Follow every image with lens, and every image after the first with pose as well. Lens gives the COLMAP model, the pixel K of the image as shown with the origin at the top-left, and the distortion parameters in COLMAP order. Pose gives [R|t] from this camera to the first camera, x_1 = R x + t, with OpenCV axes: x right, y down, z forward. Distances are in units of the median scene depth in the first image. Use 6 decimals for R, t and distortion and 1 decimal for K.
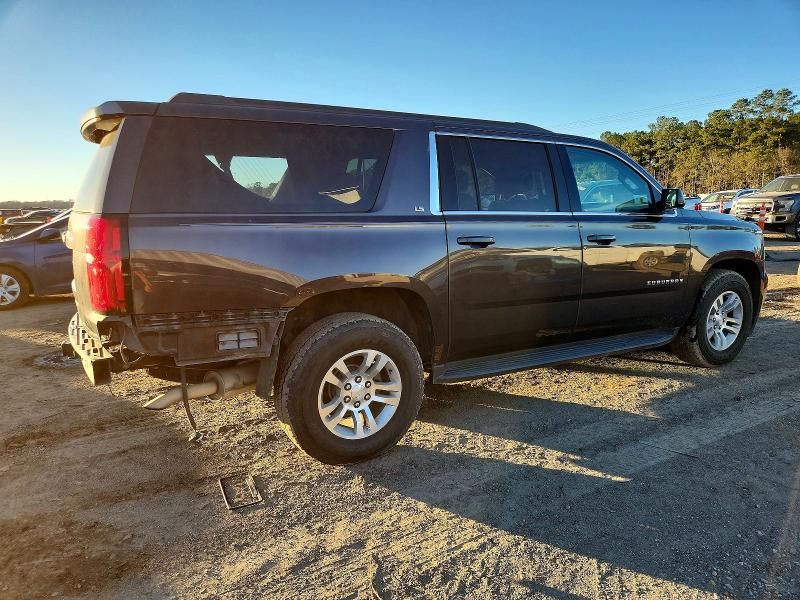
lens RADIAL K [[577.3, 0, 393.9], [0, 577.3, 299.6], [0, 0, 1]] dist [0.021317, -0.009208]
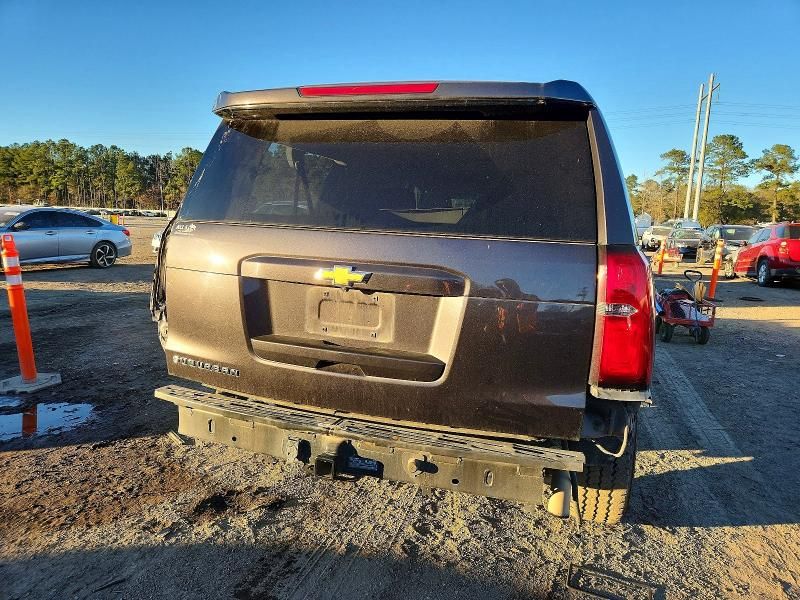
lens RADIAL K [[577.3, 0, 401.1], [0, 577.3, 299.1], [0, 0, 1]] dist [0.021317, -0.009208]
pose [[0.723943, -0.048724, 0.688137, -0.878071], [0.067583, 0.997714, -0.000456, -0.069172], [-0.686541, 0.046837, 0.725581, 0.537924]]
